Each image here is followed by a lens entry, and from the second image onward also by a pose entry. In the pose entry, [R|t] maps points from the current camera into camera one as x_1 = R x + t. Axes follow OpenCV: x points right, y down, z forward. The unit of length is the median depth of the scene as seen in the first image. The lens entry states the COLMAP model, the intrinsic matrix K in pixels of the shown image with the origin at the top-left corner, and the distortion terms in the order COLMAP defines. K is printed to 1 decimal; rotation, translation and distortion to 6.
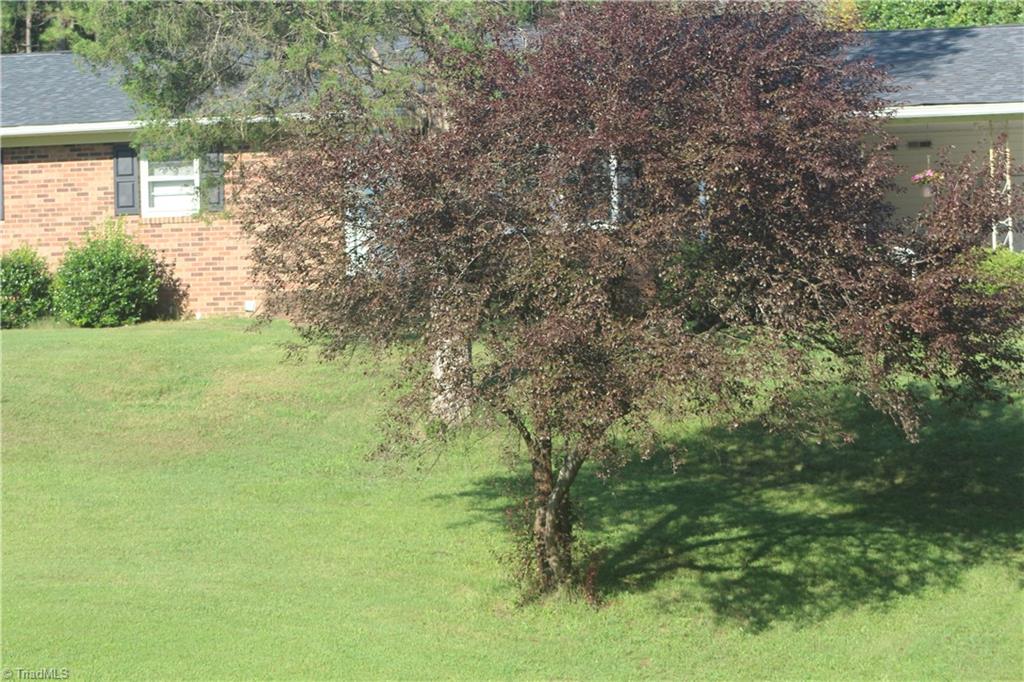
lens RADIAL K [[3619.6, 0, 512.0], [0, 3619.6, 341.0], [0, 0, 1]] dist [-0.020734, 2.128741]
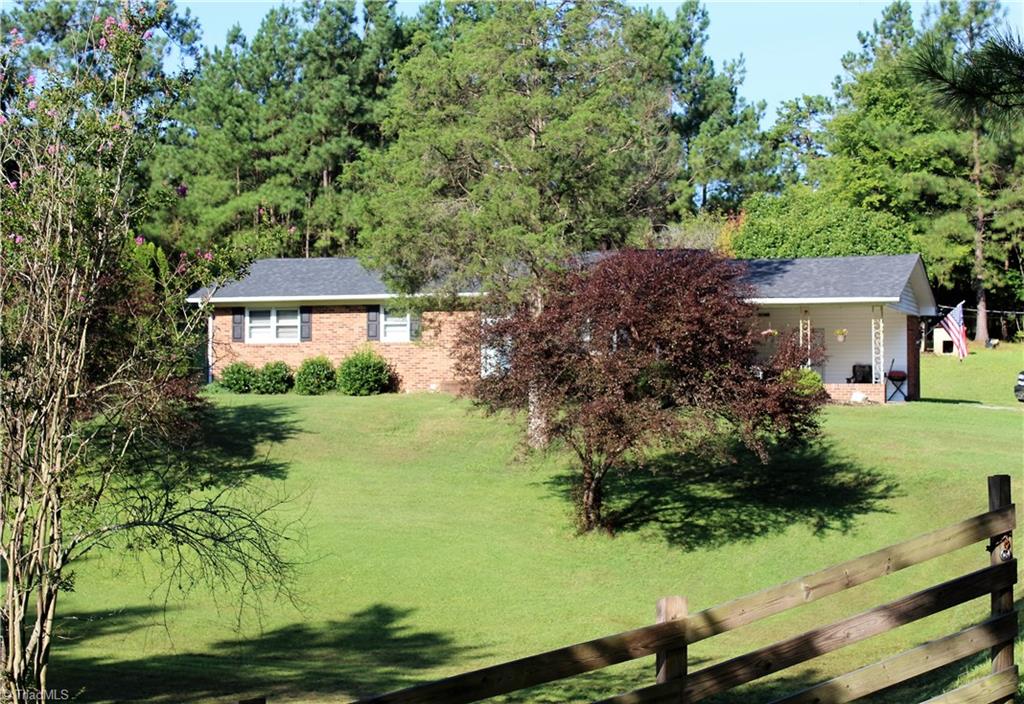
lens RADIAL K [[1966.4, 0, 512.0], [0, 1966.4, 352.0], [0, 0, 1]] dist [0.035177, 0.143667]
pose [[0.999638, 0.025918, -0.007224, -0.028391], [-0.026084, 0.999372, -0.024004, -0.005505], [0.006598, 0.024183, 0.999686, -0.141009]]
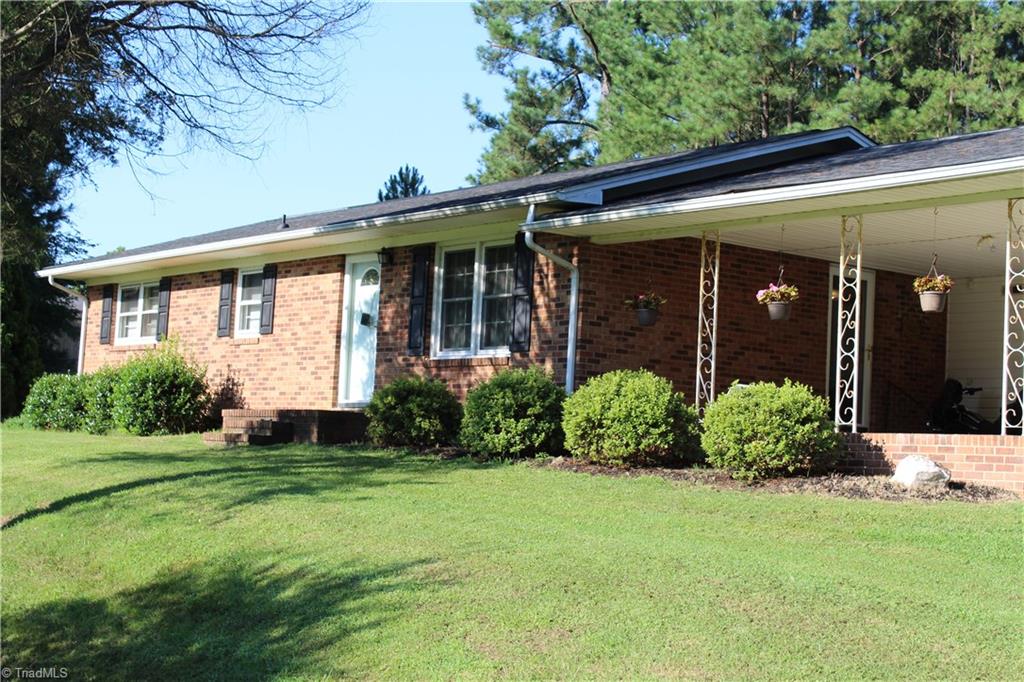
lens RADIAL K [[1759.3, 0, 512.0], [0, 1759.3, 341.0], [0, 0, 1]] dist [0.024357, -0.016311]
pose [[0.818152, 0.024902, -0.574462, 0.366743], [-0.070553, 0.995860, -0.057313, -0.013549], [0.570657, 0.087420, 0.816522, 0.871310]]
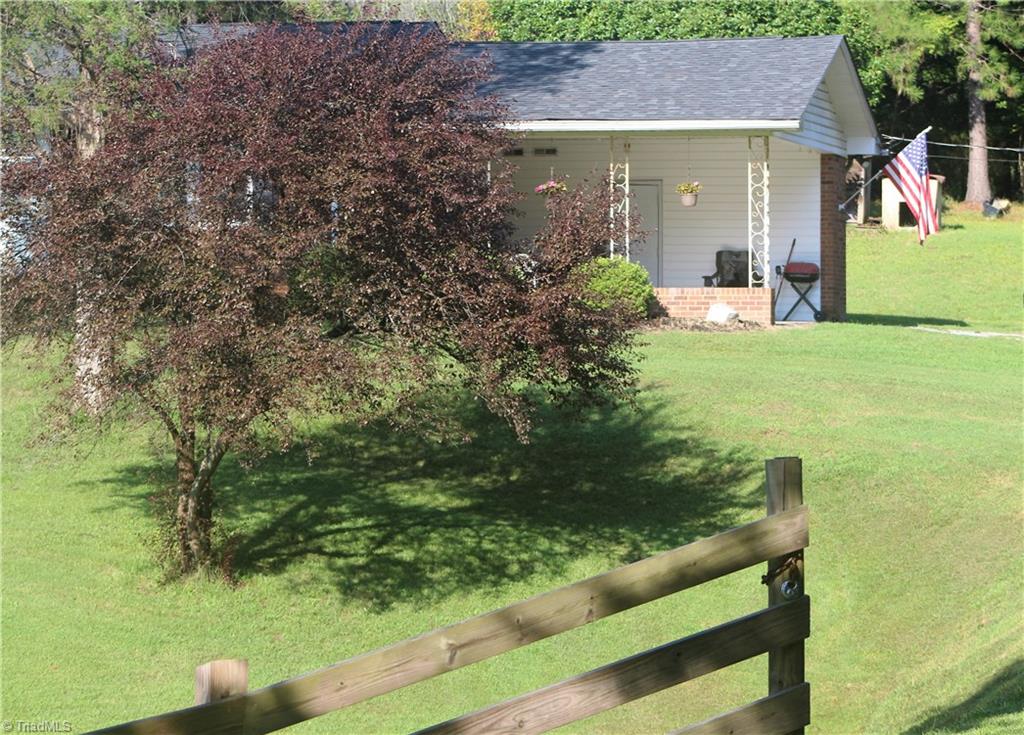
lens RADIAL K [[4077.0, 0, 512.0], [0, 4077.0, 367.5], [0, 0, 1]] dist [-0.189091, 4.096637]
pose [[0.994534, 0.024914, 0.101399, -0.018337], [-0.026073, 0.999609, 0.010118, -0.006805], [-0.101107, -0.012707, 0.994794, -0.218095]]
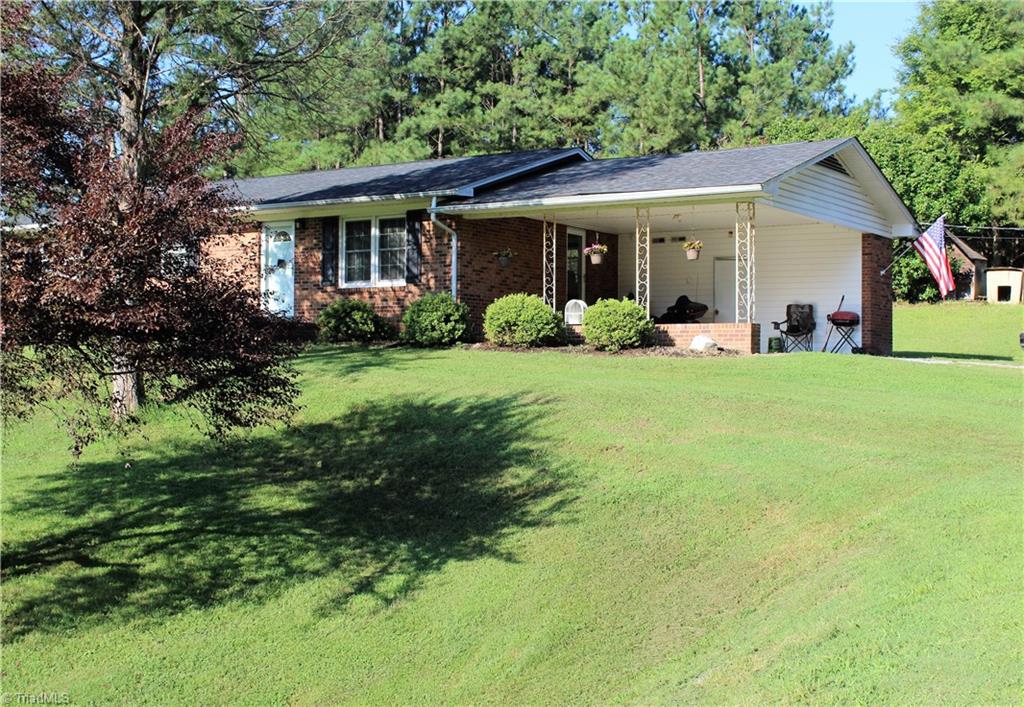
lens RADIAL K [[1371.0, 0, 512.0], [0, 1371.0, 353.5], [0, 0, 1]] dist [-0.039780, -0.006197]
pose [[0.965419, 0.029189, -0.259065, 0.287531], [-0.031345, 0.999500, -0.004194, -0.003218], [0.258813, 0.012170, 0.965851, 0.634816]]
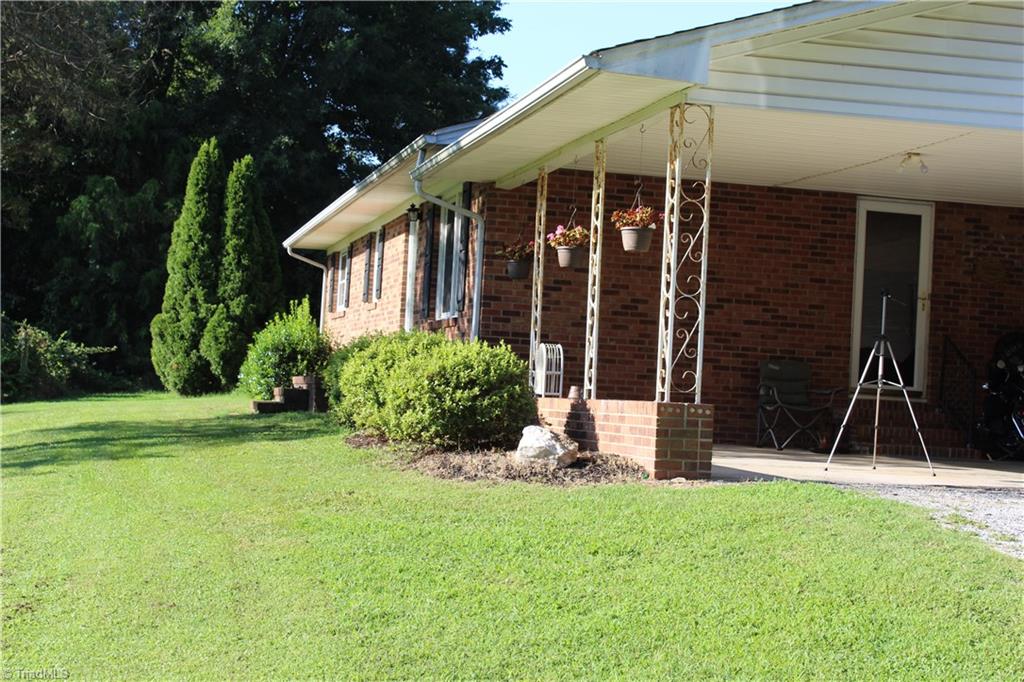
lens RADIAL K [[1759.3, 0, 512.0], [0, 1759.3, 341.0], [0, 0, 1]] dist [0.024357, -0.016311]
pose [[0.509163, 0.024369, -0.860325, 0.498159], [-0.061577, 0.998069, -0.008173, -0.030639], [0.858465, 0.057138, 0.509680, 1.084199]]
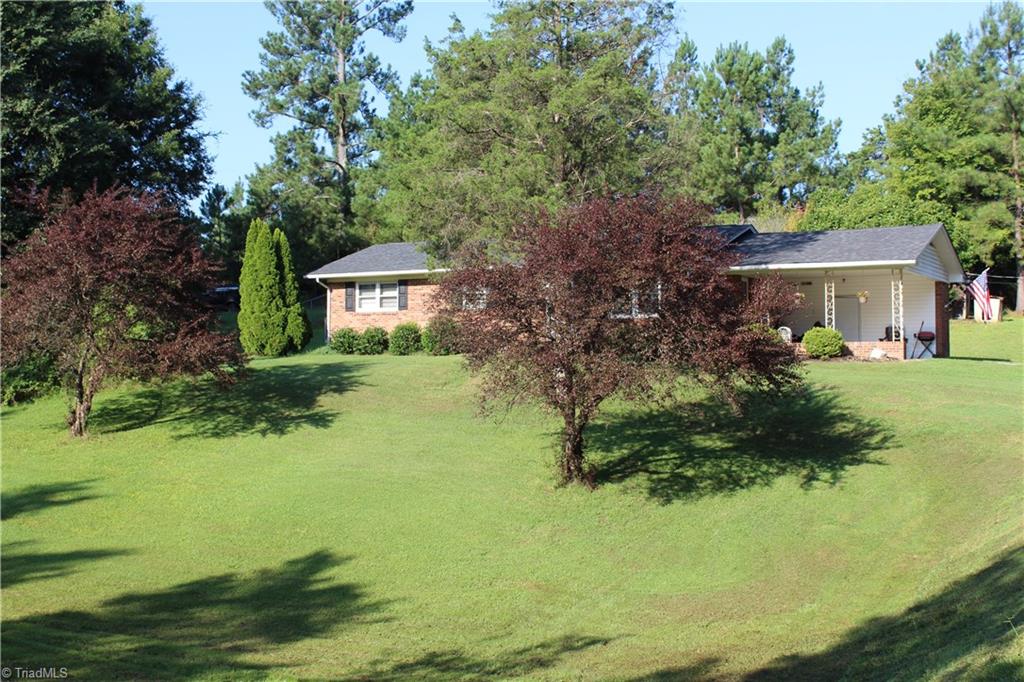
lens RADIAL K [[1333.8, 0, 513.3], [0, 1333.8, 330.3], [0, 0, 1]] dist [-0.034723, 0.110603]
pose [[0.986551, 0.018735, -0.162374, 0.098973], [-0.023198, 0.999402, -0.025632, 0.001390], [0.161797, 0.029054, 0.986396, 0.212018]]
